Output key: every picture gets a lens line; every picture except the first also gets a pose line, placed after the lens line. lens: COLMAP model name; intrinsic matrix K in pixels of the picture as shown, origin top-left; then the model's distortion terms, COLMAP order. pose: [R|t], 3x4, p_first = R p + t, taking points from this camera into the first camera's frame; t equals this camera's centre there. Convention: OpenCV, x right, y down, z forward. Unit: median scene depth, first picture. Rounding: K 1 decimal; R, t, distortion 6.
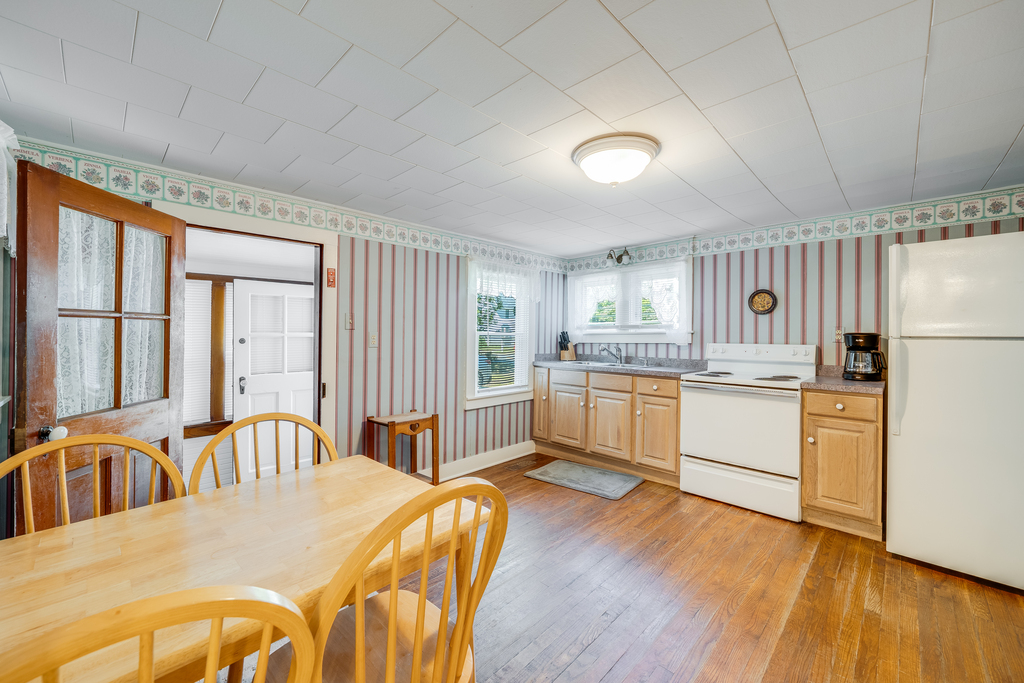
lens RADIAL K [[413.0, 0, 512.7], [0, 413.0, 336.9], [0, 0, 1]] dist [-0.004043, 0.000001]
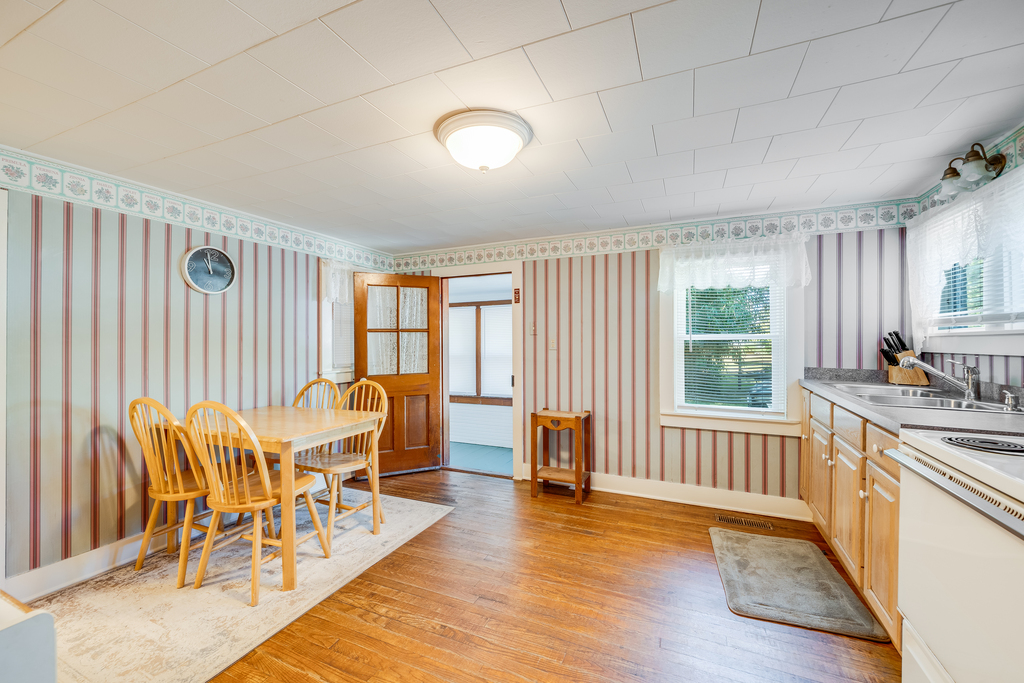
lens RADIAL K [[413.0, 0, 509.8], [0, 413.0, 339.9], [0, 0, 1]] dist [-0.004043, 0.000001]
pose [[0.329840, -0.003435, -0.944030, 0.605576], [-0.001005, 0.999992, -0.003990, 0.001171], [0.944036, 0.002265, 0.329834, 0.419253]]
